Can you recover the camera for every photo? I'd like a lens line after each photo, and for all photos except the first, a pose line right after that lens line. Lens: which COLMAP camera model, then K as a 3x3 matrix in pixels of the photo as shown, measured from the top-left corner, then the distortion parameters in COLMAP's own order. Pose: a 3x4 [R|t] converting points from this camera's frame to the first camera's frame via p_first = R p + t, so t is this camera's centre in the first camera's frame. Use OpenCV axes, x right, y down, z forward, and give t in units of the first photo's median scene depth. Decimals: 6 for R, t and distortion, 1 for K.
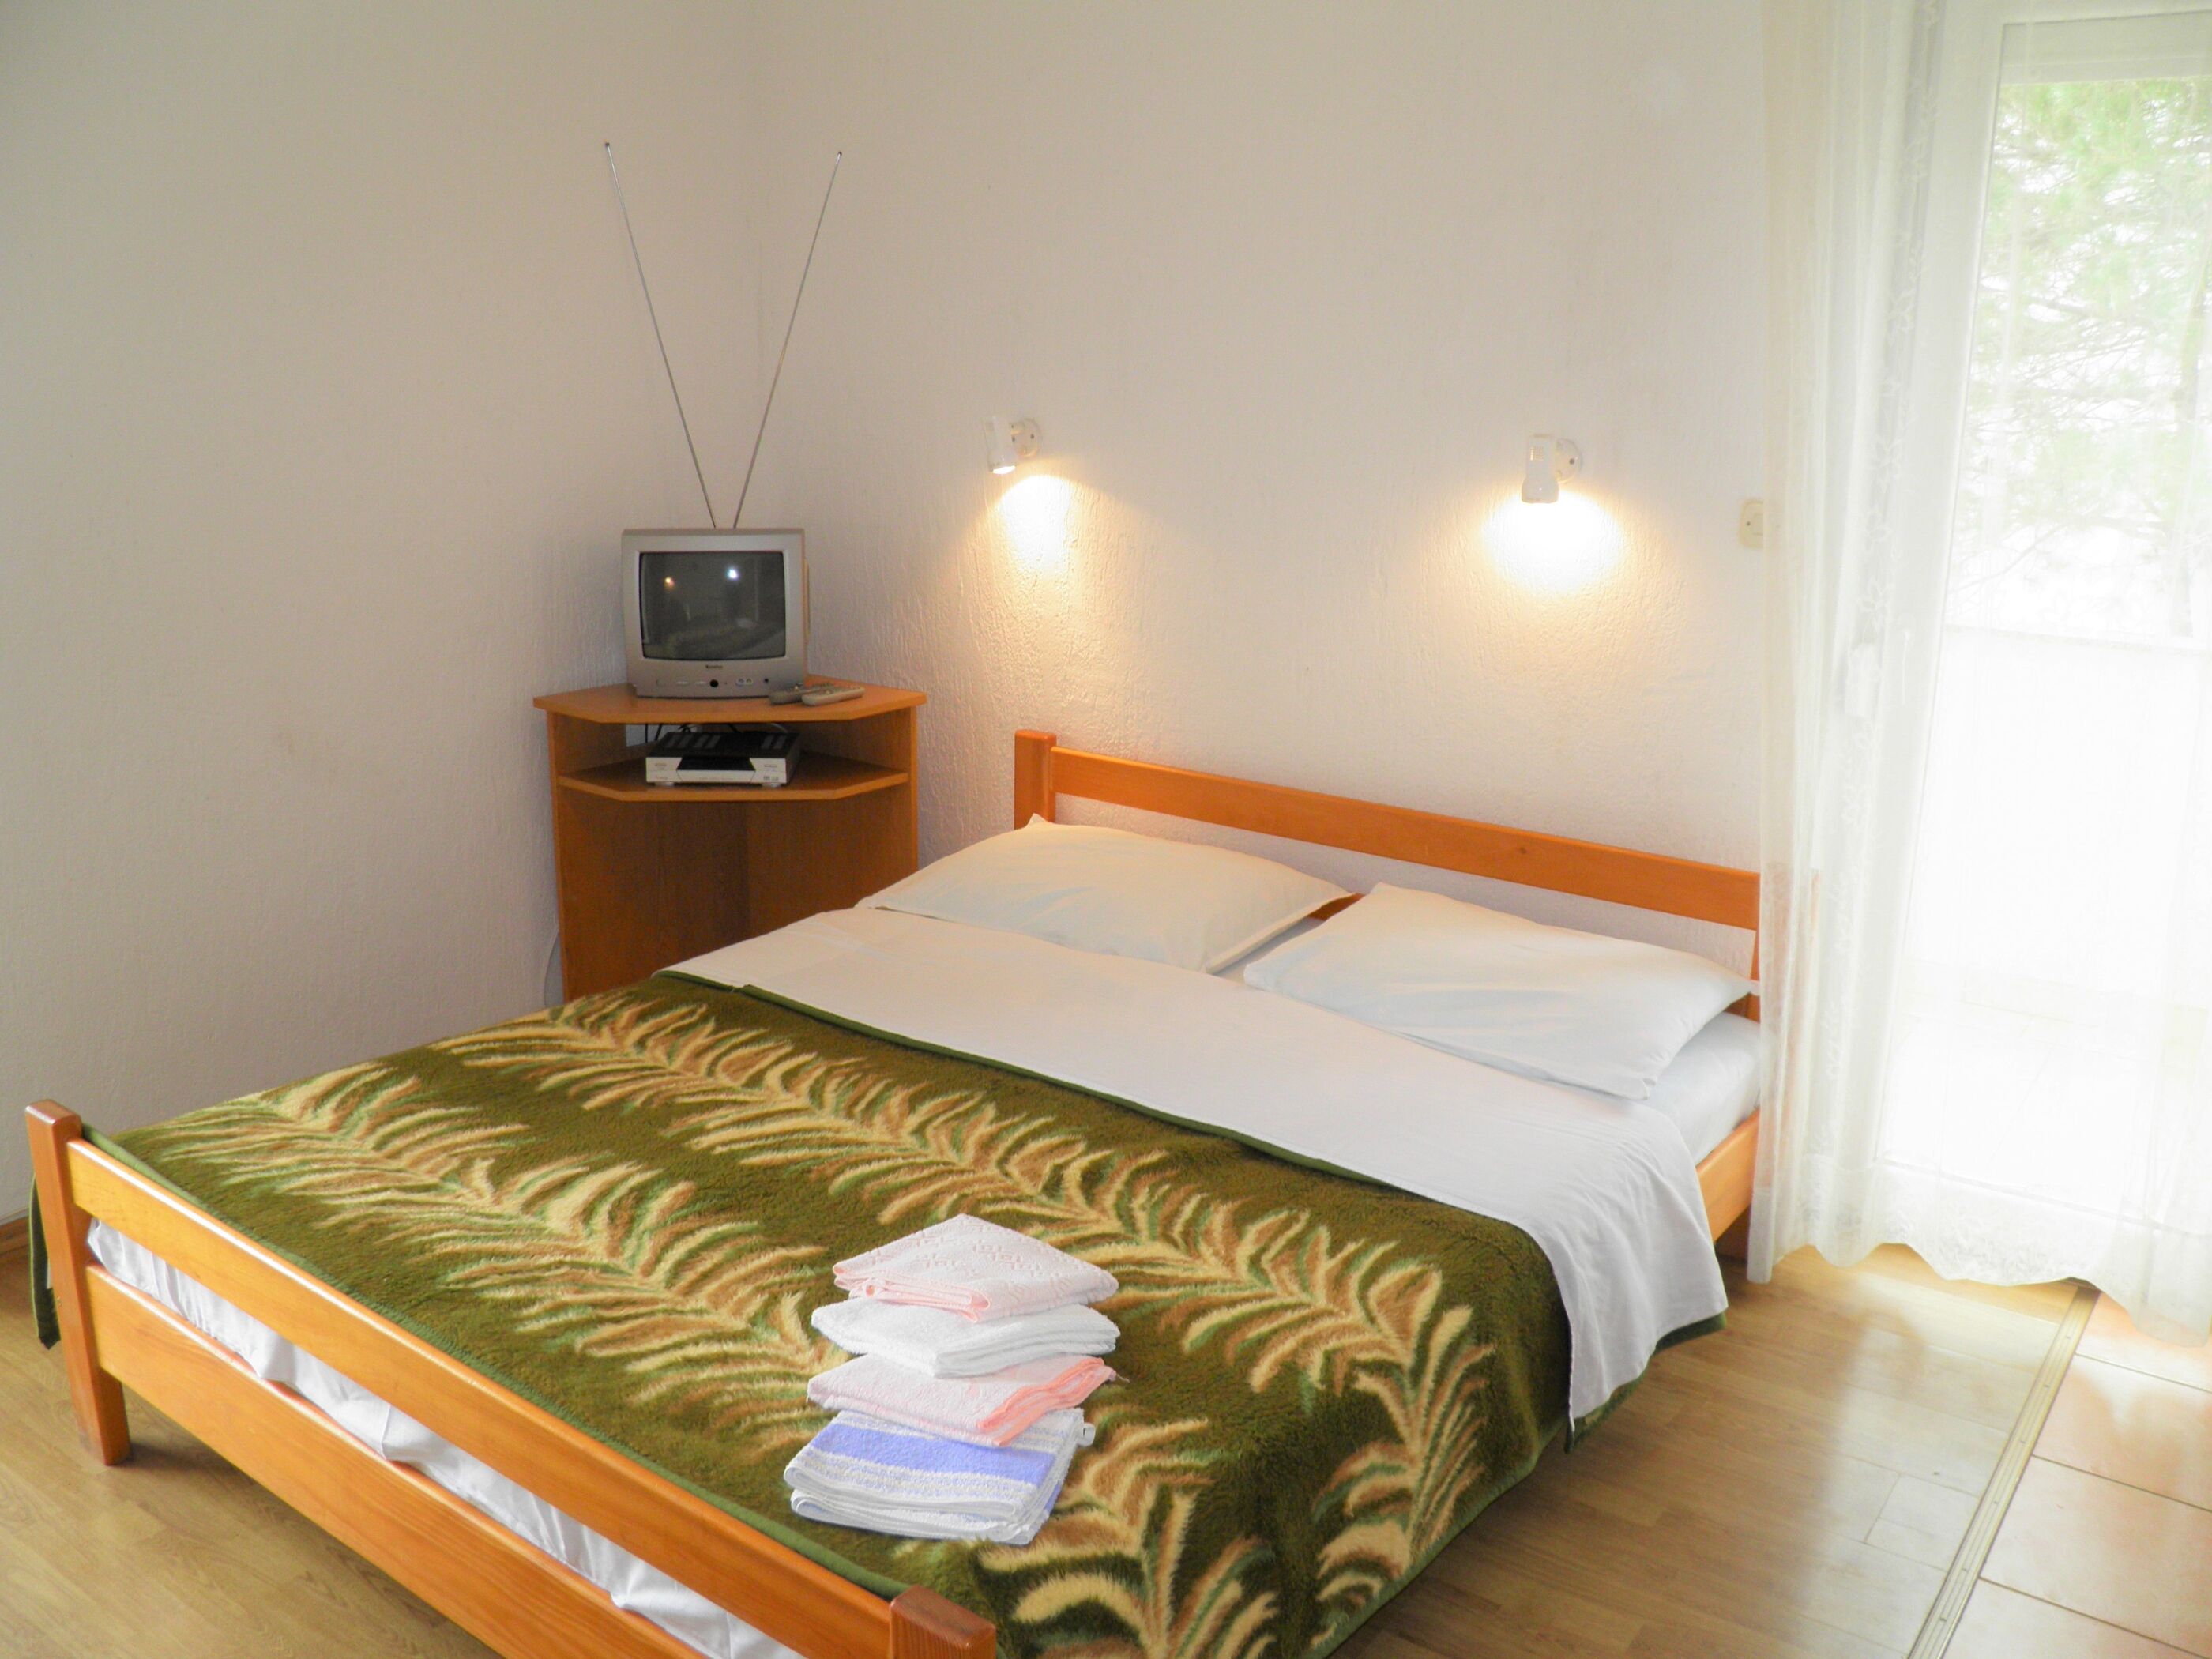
lens RADIAL K [[1893.1, 0, 1106.0], [0, 1893.1, 829.5], [0, 0, 1]] dist [-0.145298, 0.110349]
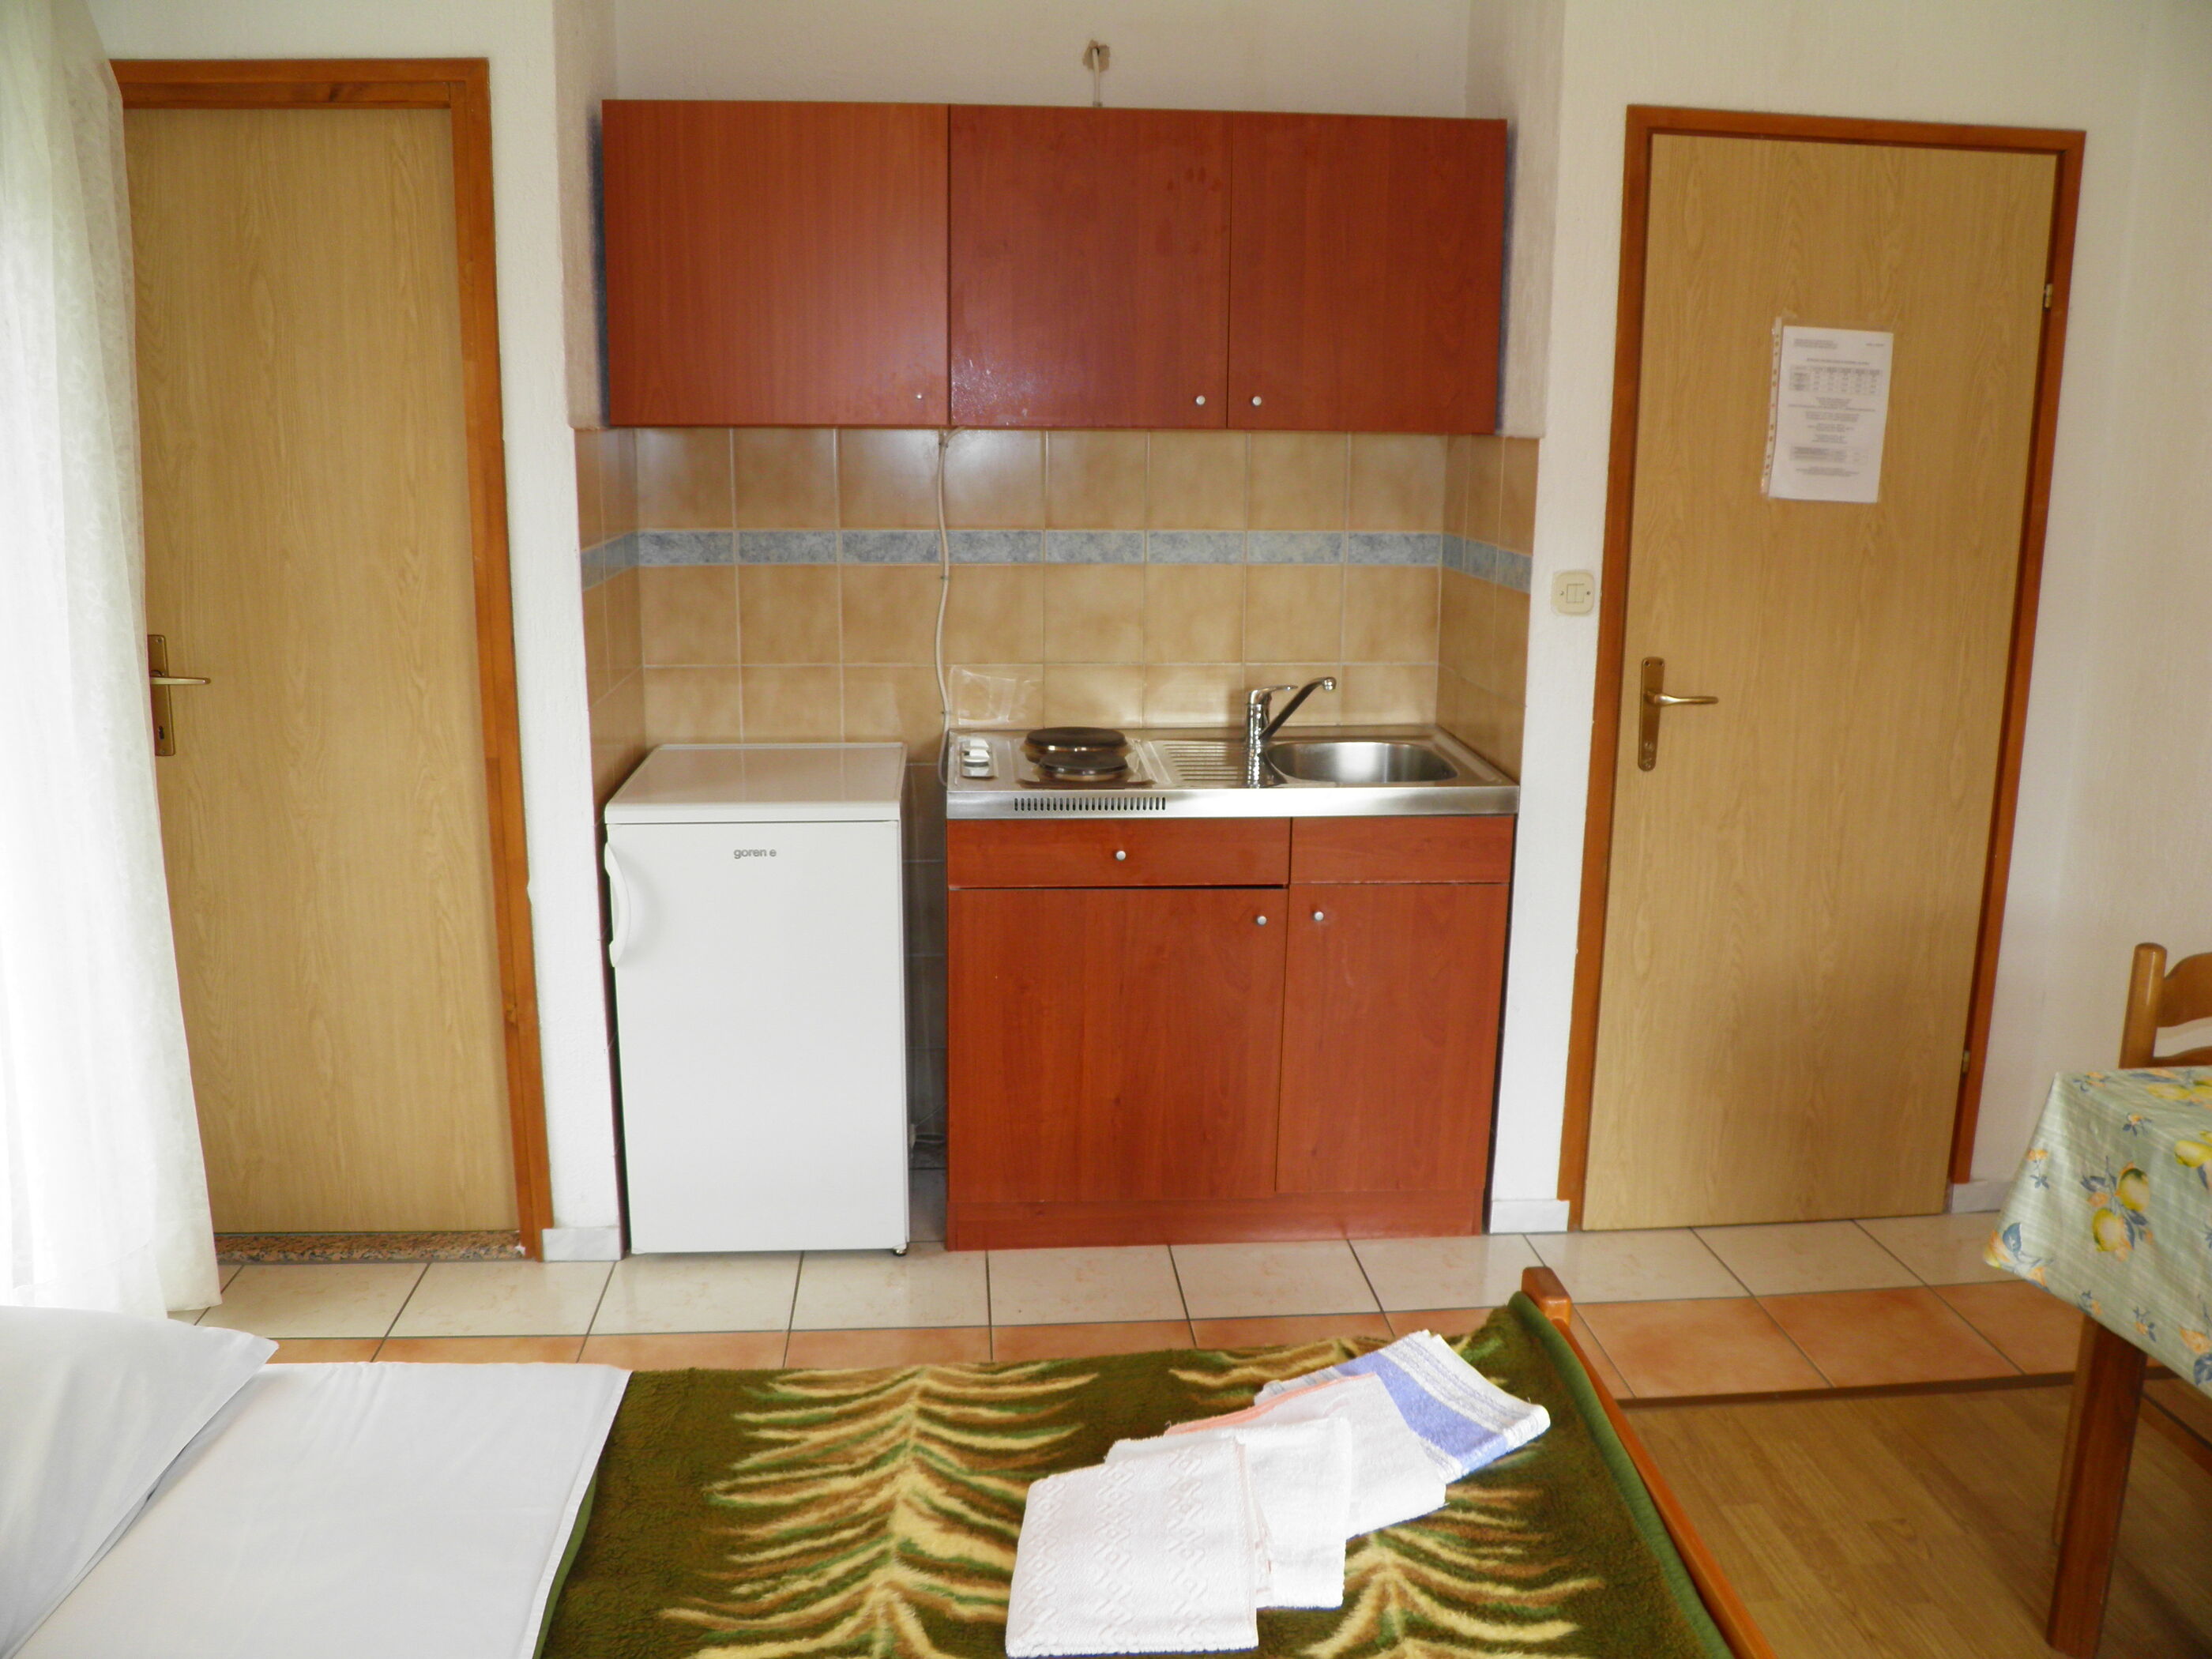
lens RADIAL K [[1836.2, 0, 1106.0], [0, 1836.2, 829.5], [0, 0, 1]] dist [-0.136975, 0.091168]
pose [[-0.660102, -0.184515, 0.728162, -0.525139], [0.173880, 0.905502, 0.387080, -0.330578], [-0.730774, 0.382125, -0.565640, 1.200312]]
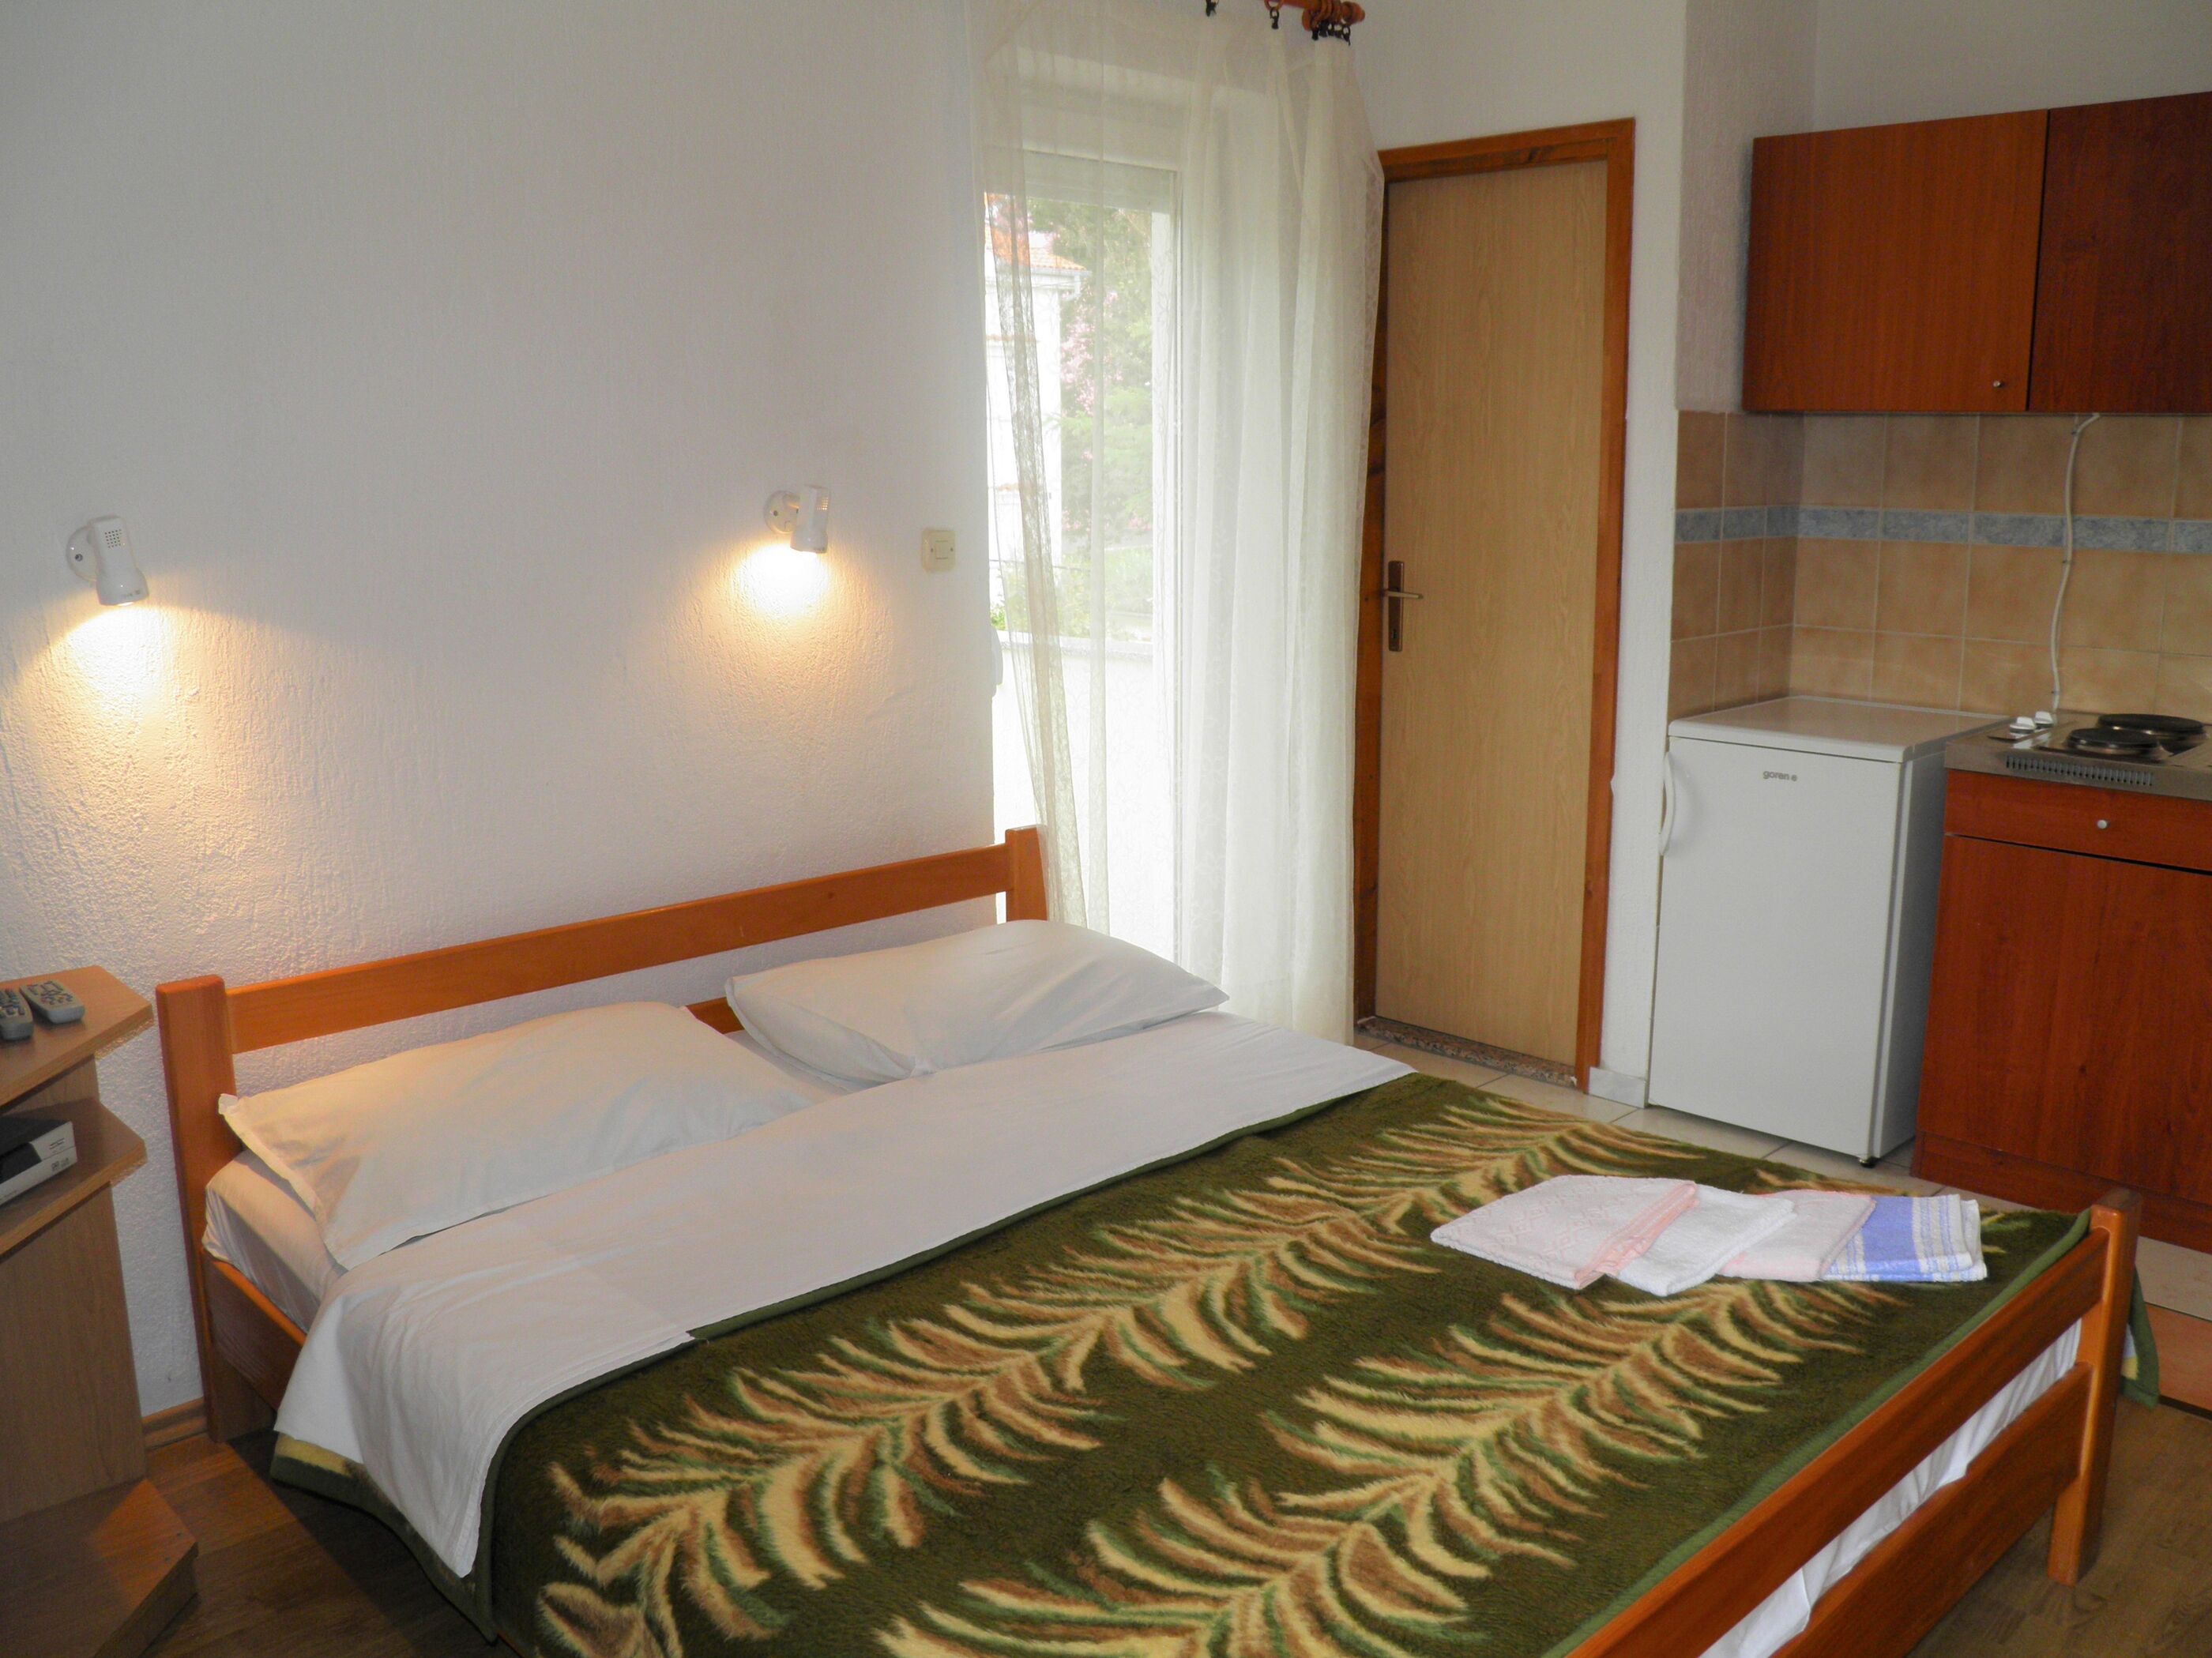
lens RADIAL K [[1918.6, 0, 1106.0], [0, 1918.6, 829.0], [0, 0, 1]] dist [-0.143473, 0.110489]
pose [[0.154871, -0.207872, 0.965818, -1.016791], [0.255579, 0.952763, 0.164080, -0.210909], [-0.954303, 0.221431, 0.200683, 0.880771]]
